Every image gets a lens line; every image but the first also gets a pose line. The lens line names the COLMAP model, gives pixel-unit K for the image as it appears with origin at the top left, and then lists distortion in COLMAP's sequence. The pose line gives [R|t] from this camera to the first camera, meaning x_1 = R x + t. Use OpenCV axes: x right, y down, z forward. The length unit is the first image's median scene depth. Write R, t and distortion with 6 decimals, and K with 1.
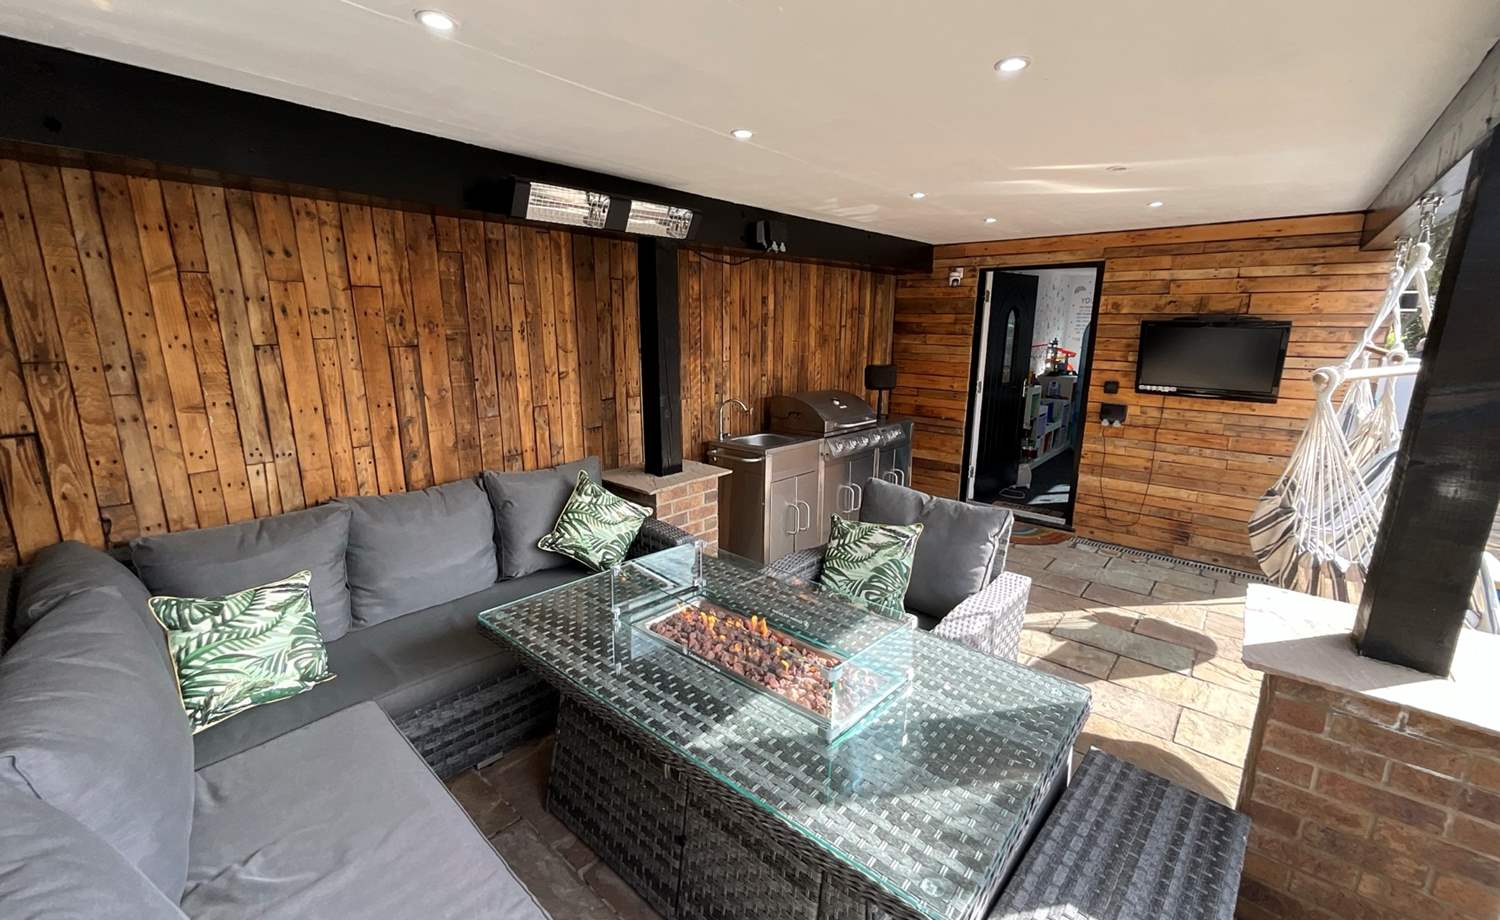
lens RADIAL K [[600.0, 0, 750.4], [0, 600.0, 453.2], [0, 0, 1]] dist [-0.002161, -0.000334]
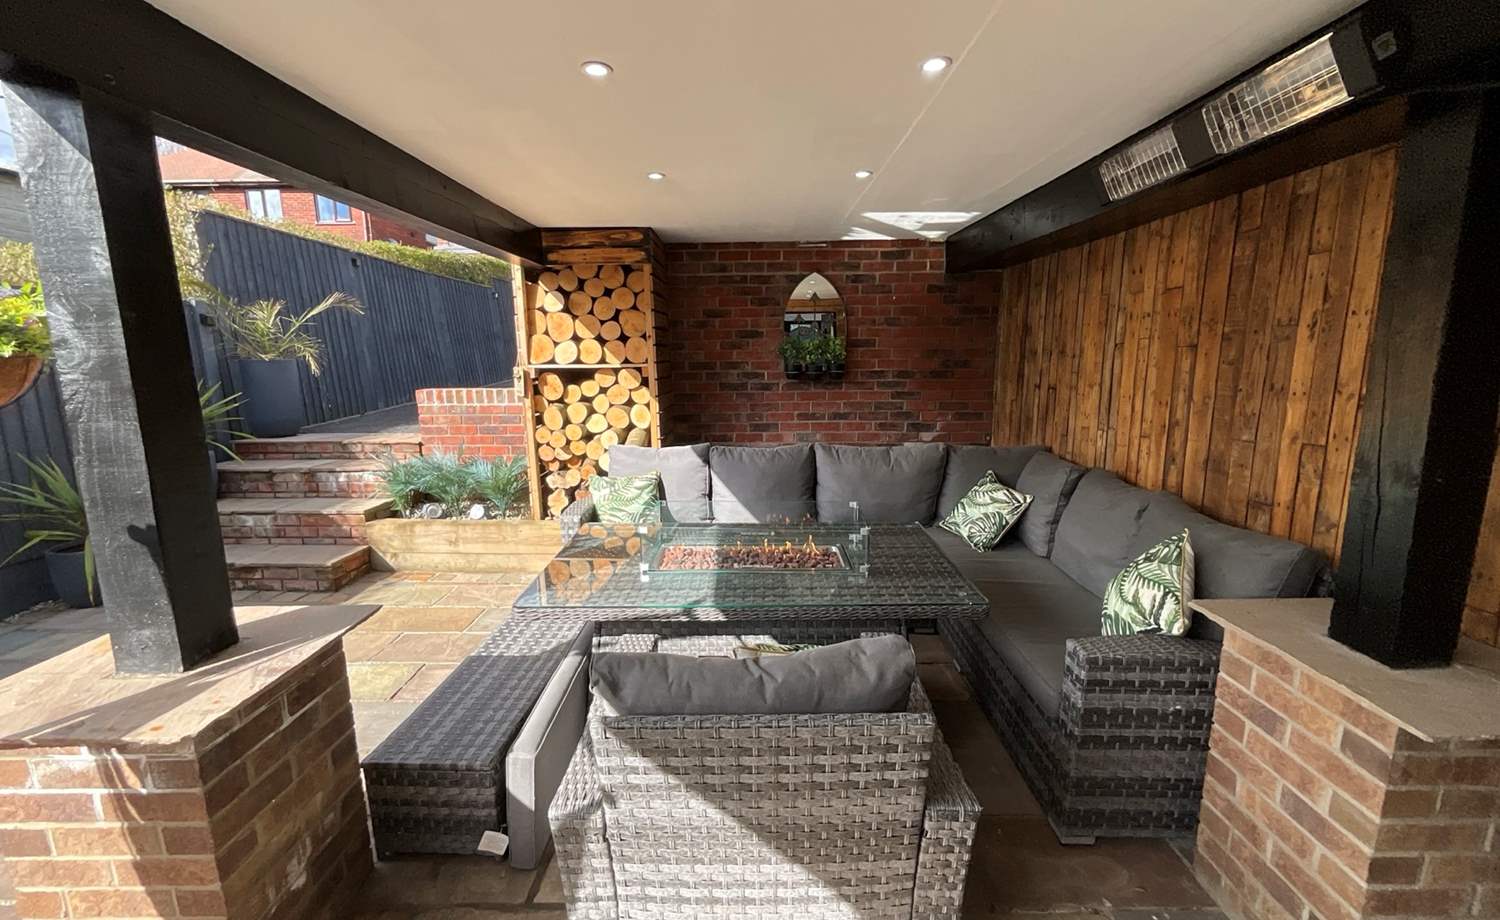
lens RADIAL K [[600.0, 0, 751.6], [0, 600.0, 466.3], [0, 0, 1]] dist [-0.002161, -0.000334]
pose [[-0.758864, 0.129803, -0.638182, 0.571066], [-0.122835, 0.933819, 0.335997, -0.225230], [0.639559, 0.333368, -0.692698, 1.227572]]
